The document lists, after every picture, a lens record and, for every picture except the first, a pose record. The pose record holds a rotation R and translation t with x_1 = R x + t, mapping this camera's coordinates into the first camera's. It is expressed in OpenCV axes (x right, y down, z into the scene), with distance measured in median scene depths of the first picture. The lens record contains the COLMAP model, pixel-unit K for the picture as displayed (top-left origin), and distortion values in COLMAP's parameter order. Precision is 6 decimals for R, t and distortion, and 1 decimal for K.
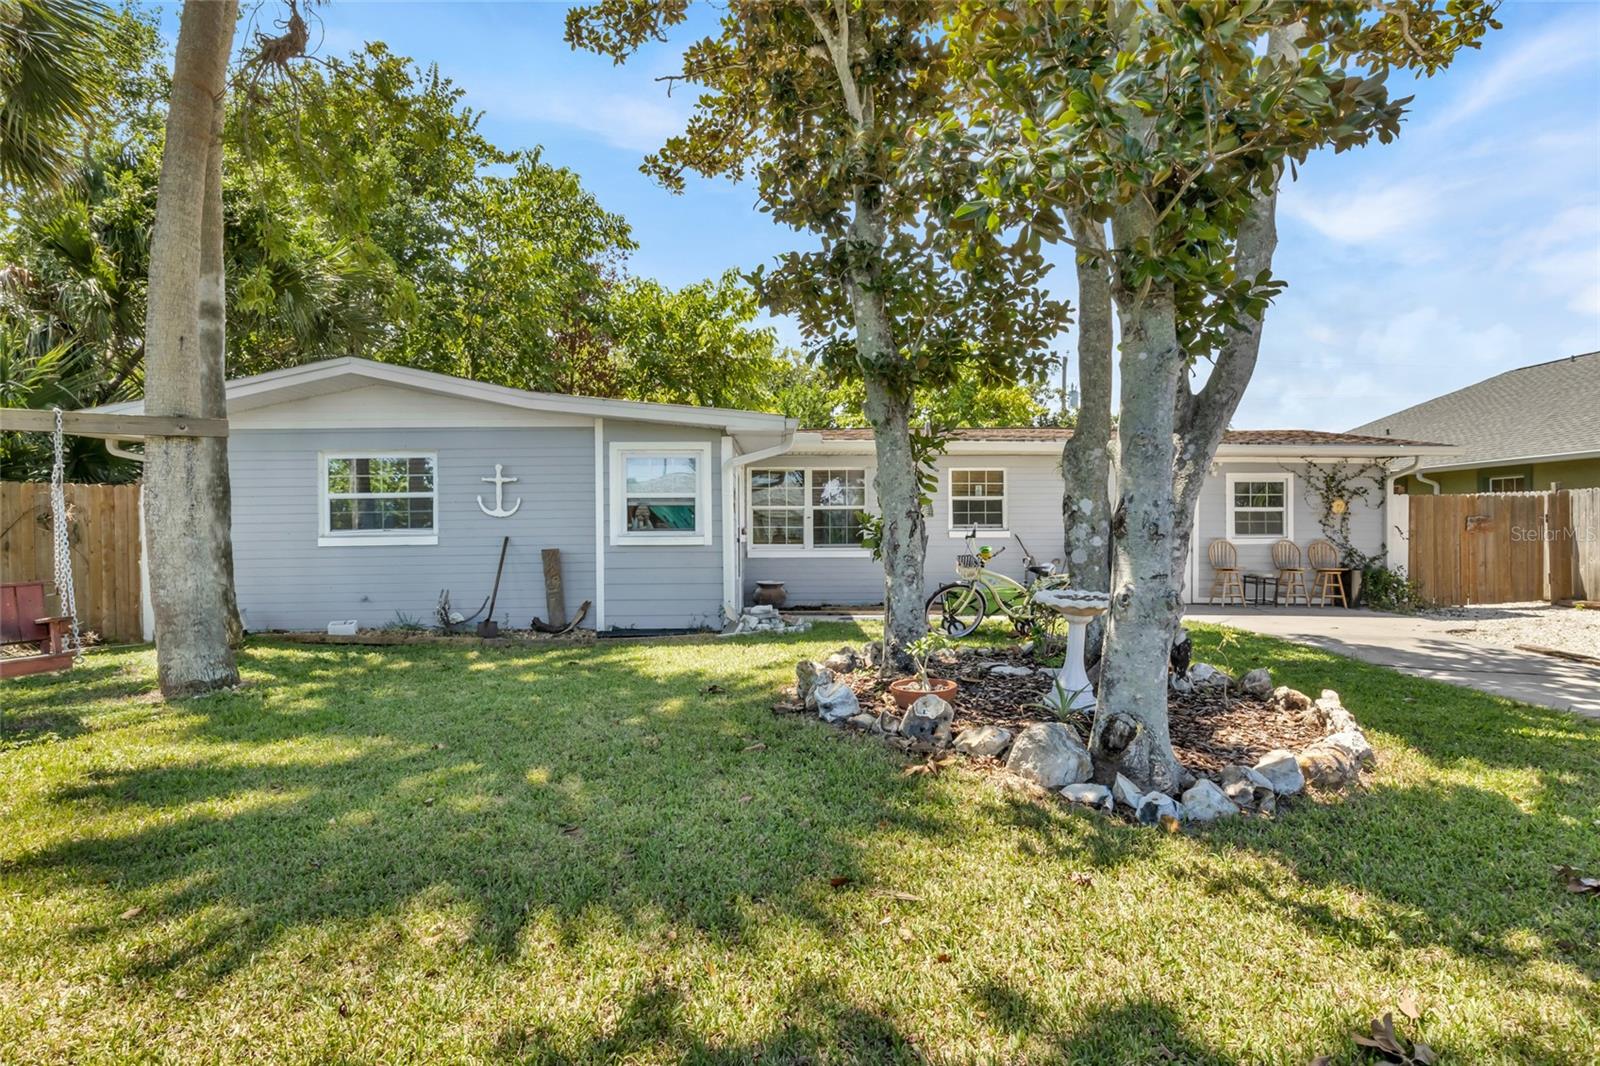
lens RADIAL K [[808.7, 0, 801.4], [0, 808.7, 533.0], [0, 0, 1]] dist [-0.000239, -0.002181]
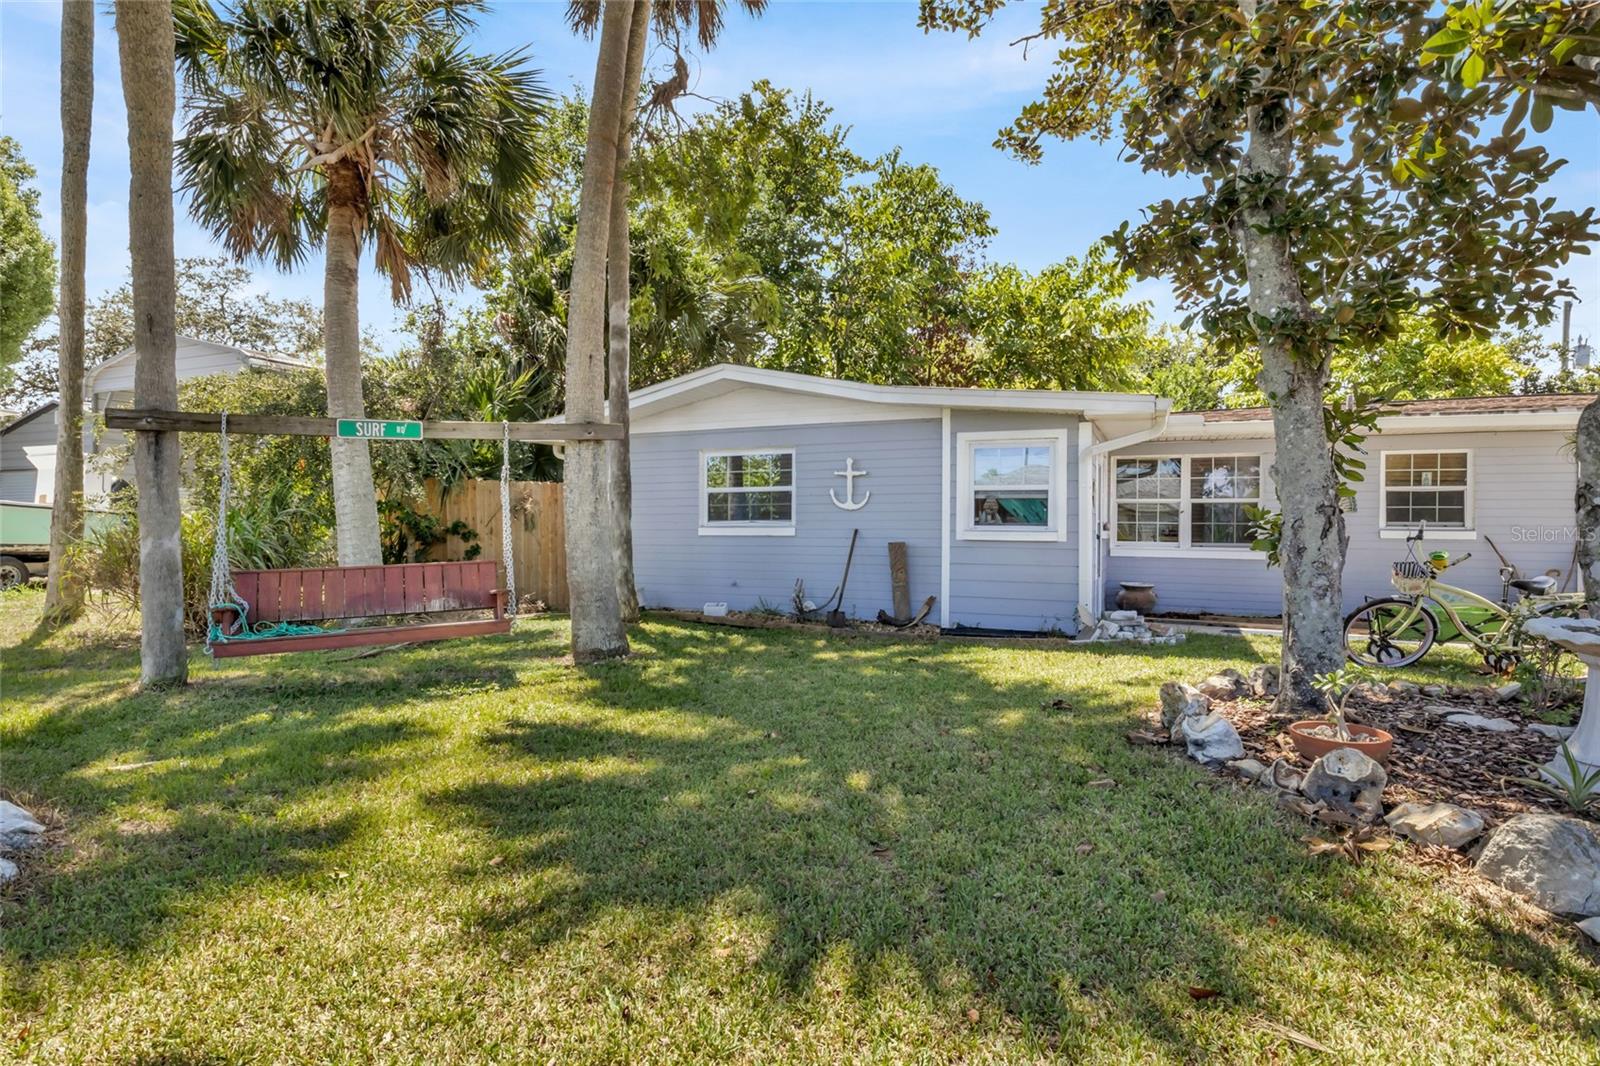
lens RADIAL K [[808.7, 0, 796.6], [0, 808.7, 528.7], [0, 0, 1]] dist [-0.000239, -0.002181]
pose [[0.903026, 0.014933, -0.429327, 0.007166], [-0.013603, 0.999888, 0.006165, -0.001445], [0.429371, 0.000273, 0.903128, 0.049156]]
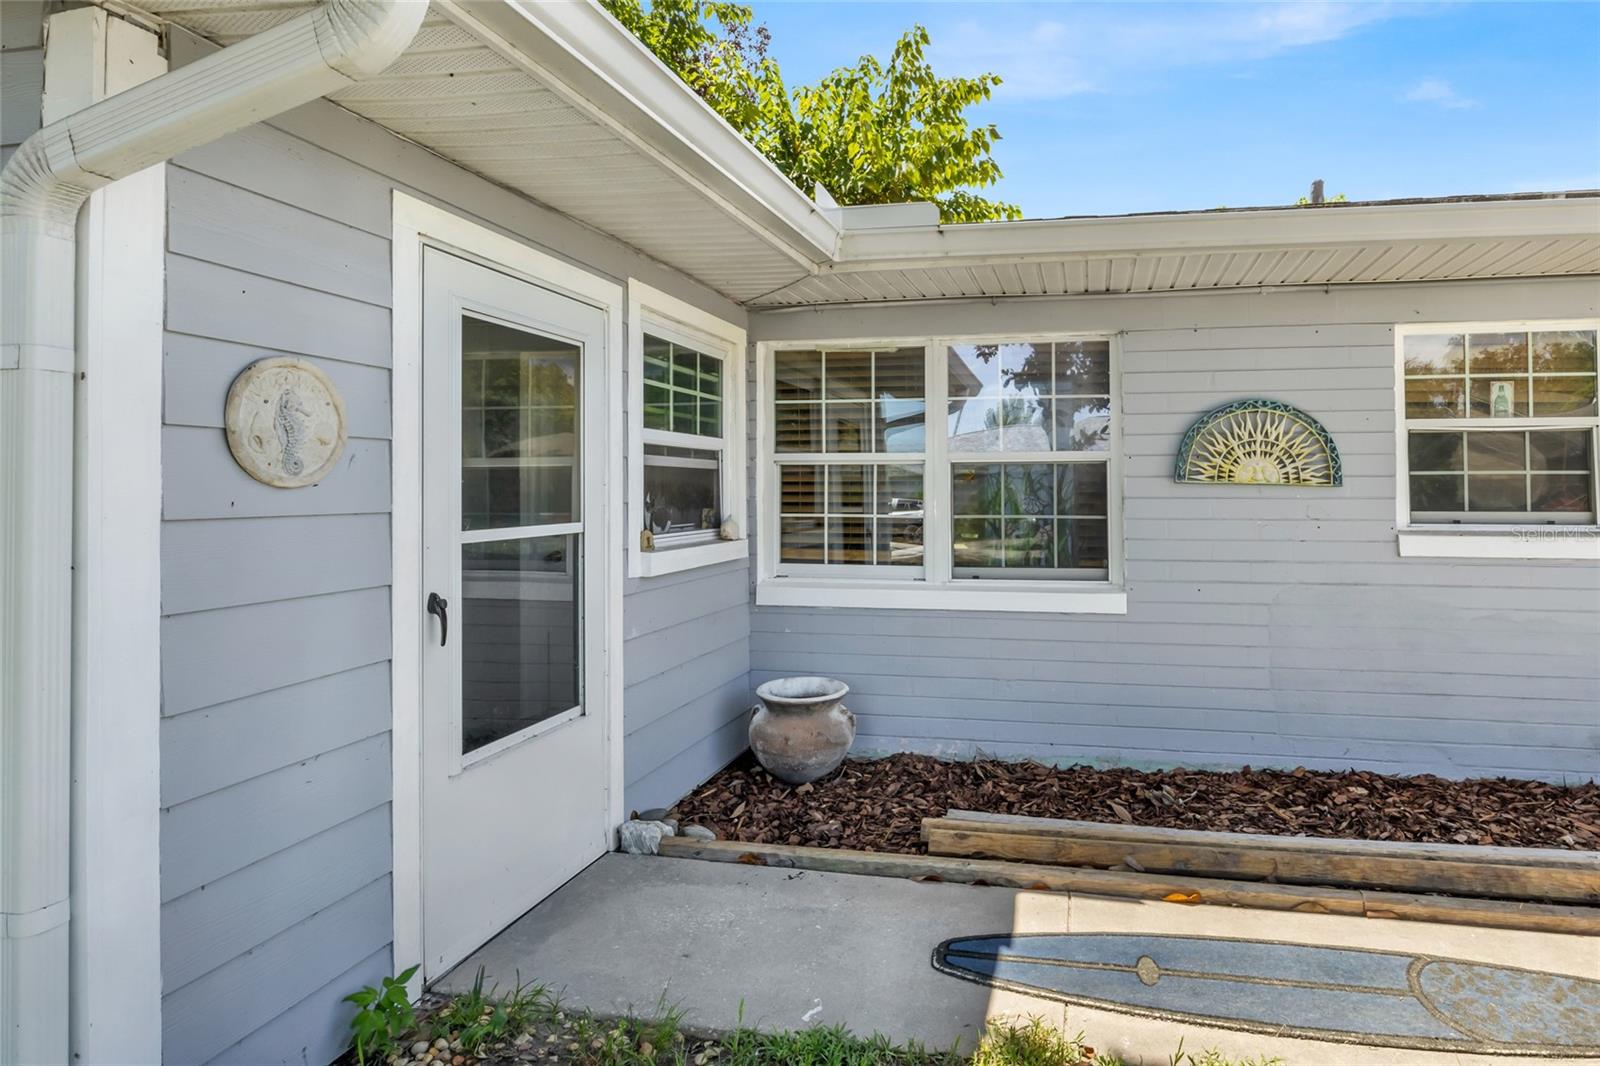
lens RADIAL K [[868.2, 0, 908.8], [0, 868.2, 473.6], [0, 0, 1]] dist [0.007470, 0.000537]
pose [[0.975985, 0.000565, -0.217838, 0.117382], [-0.002349, 0.999966, -0.007931, -0.034338], [0.217826, 0.008252, 0.975953, 1.002061]]
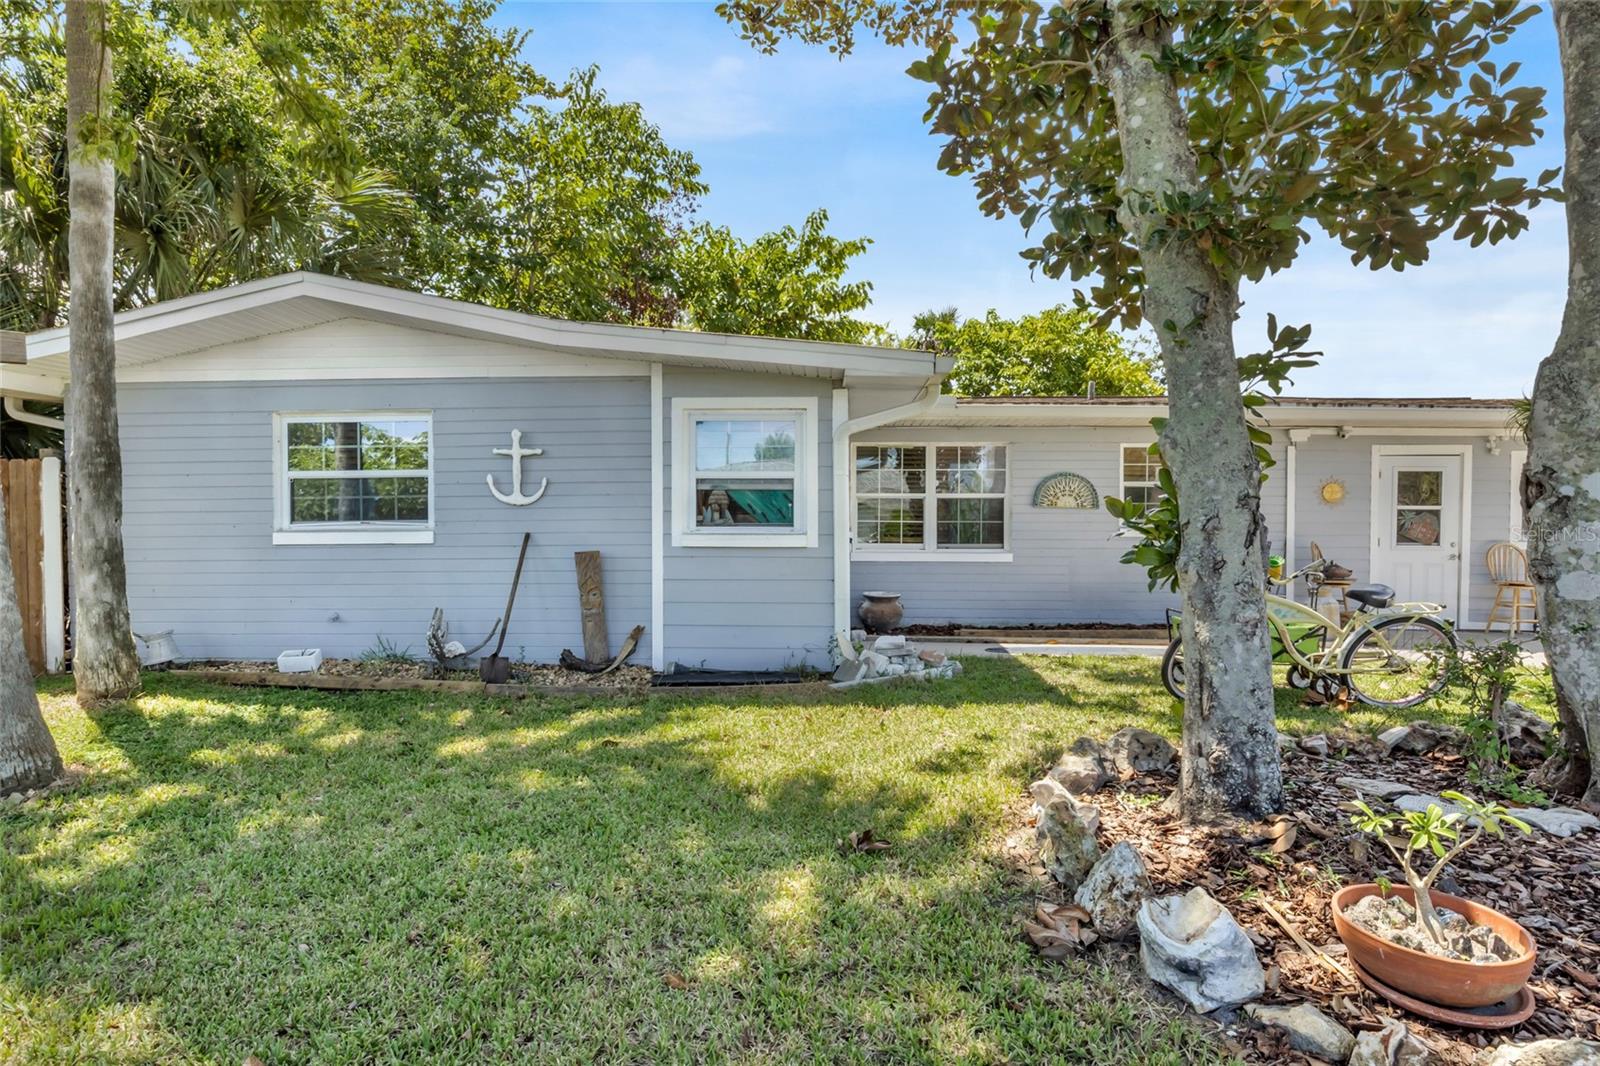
lens RADIAL K [[830.4, 0, 800.5], [0, 830.4, 536.7], [0, 0, 1]] dist [-0.010184, 0.000954]
pose [[0.996611, 0.008489, -0.081820, -0.075809], [-0.007407, 0.999881, 0.013511, -0.004157], [0.081925, -0.012859, 0.996556, 0.331621]]
